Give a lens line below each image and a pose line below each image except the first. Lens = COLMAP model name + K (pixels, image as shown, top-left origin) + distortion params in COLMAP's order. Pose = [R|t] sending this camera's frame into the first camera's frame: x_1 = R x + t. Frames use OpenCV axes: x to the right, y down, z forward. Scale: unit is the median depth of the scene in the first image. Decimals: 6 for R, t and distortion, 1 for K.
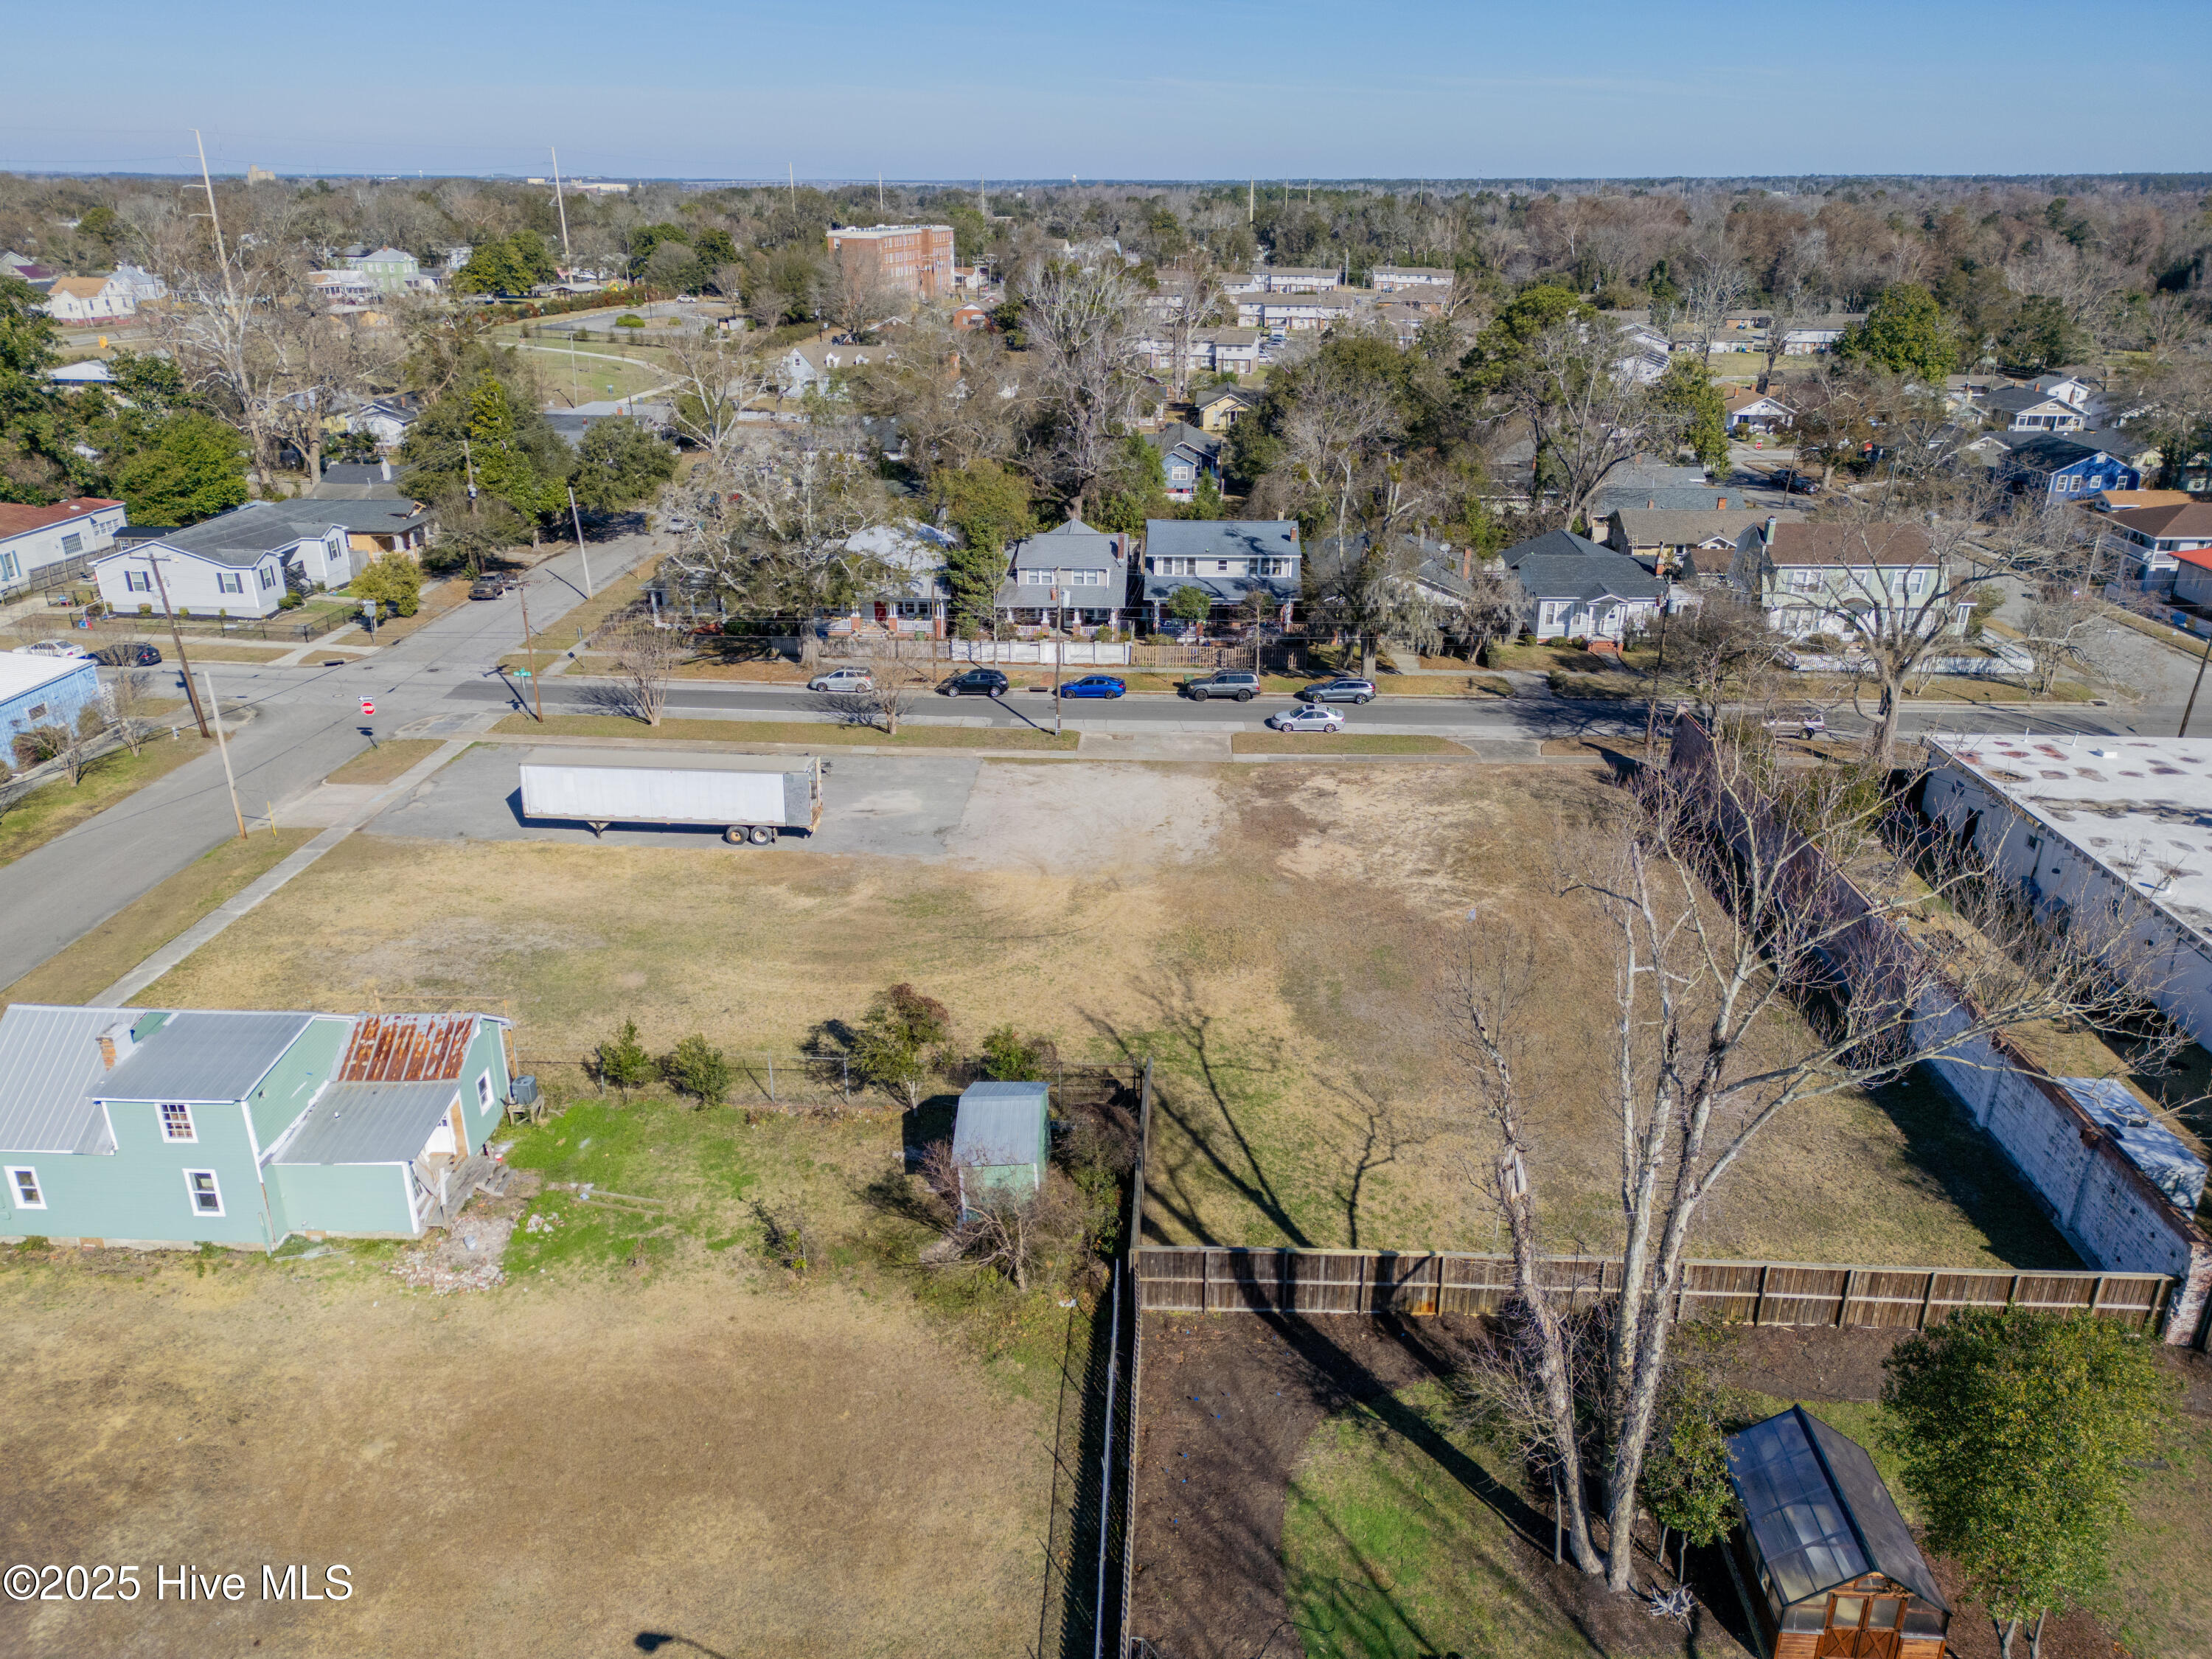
lens RADIAL K [[1551.9, 0, 1106.0], [0, 1551.9, 829.5], [0, 0, 1]] dist [0.066003, -0.053700]
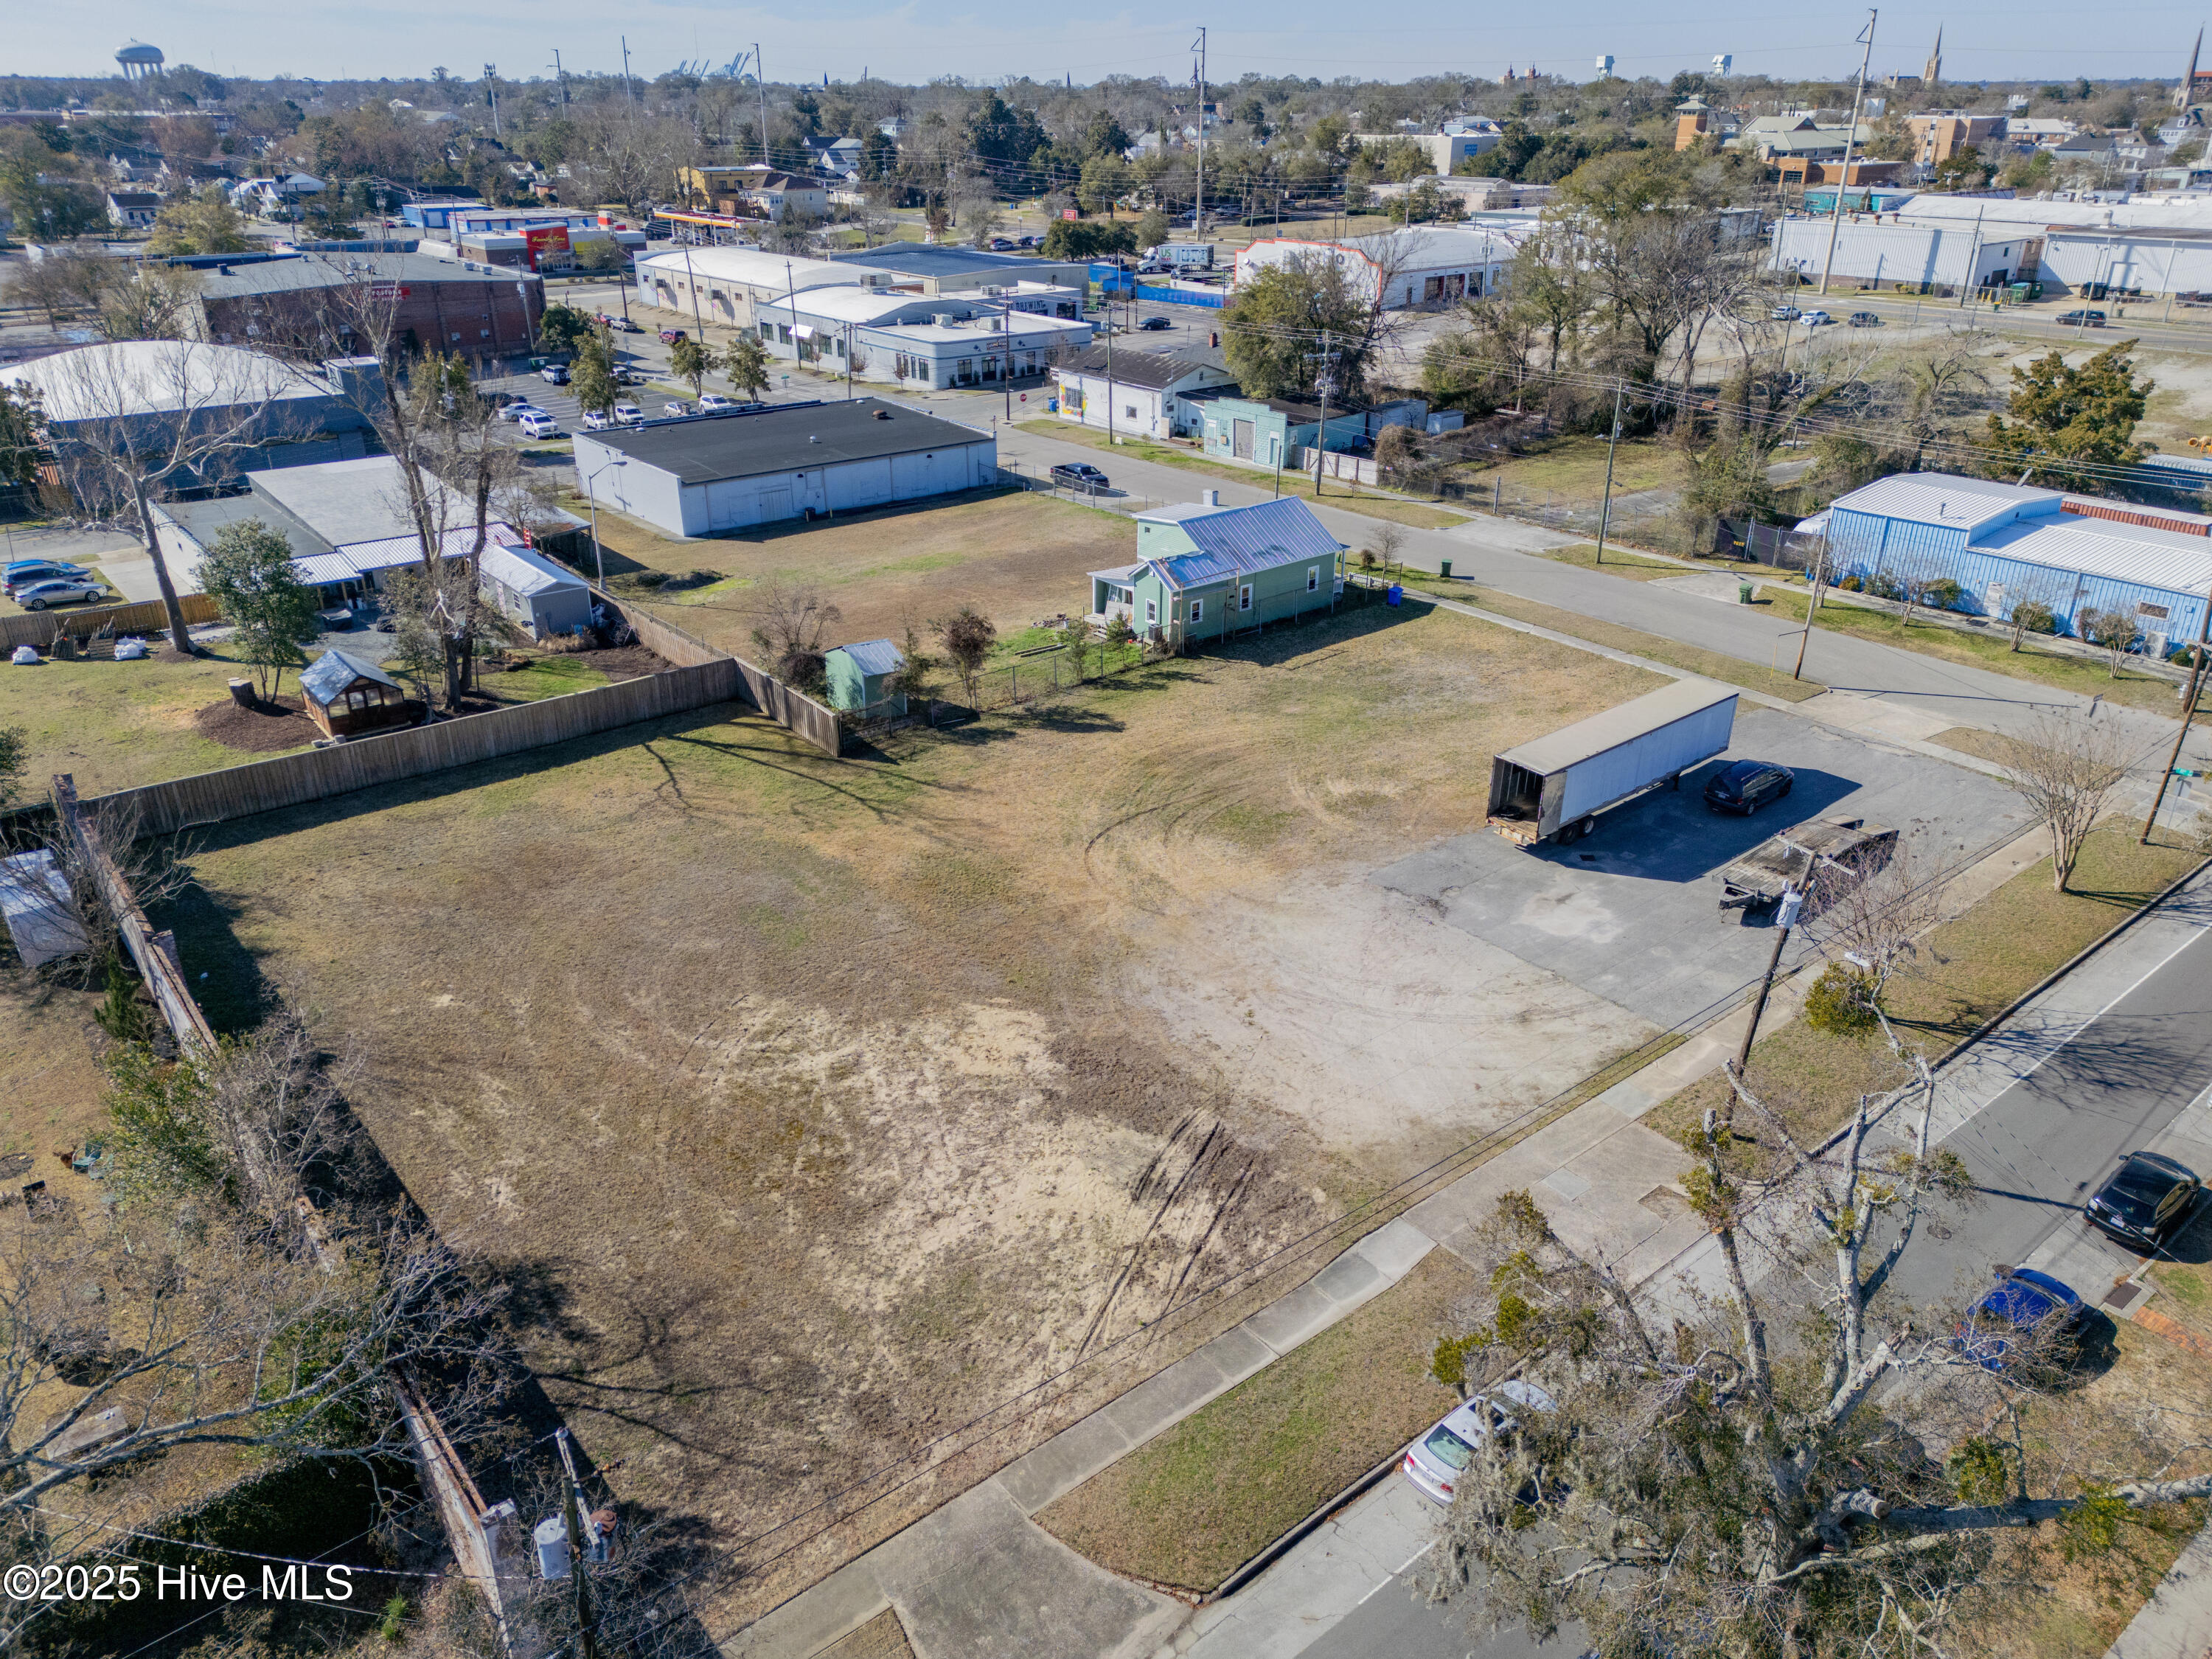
lens RADIAL K [[1579.7, 0, 1106.0], [0, 1579.7, 829.5], [0, 0, 1]] dist [0.071977, -0.083601]
pose [[-0.752060, 0.275521, -0.598743, 0.468272], [-0.250039, 0.721258, 0.645963, -0.485060], [0.609825, 0.635512, -0.473538, 1.238491]]
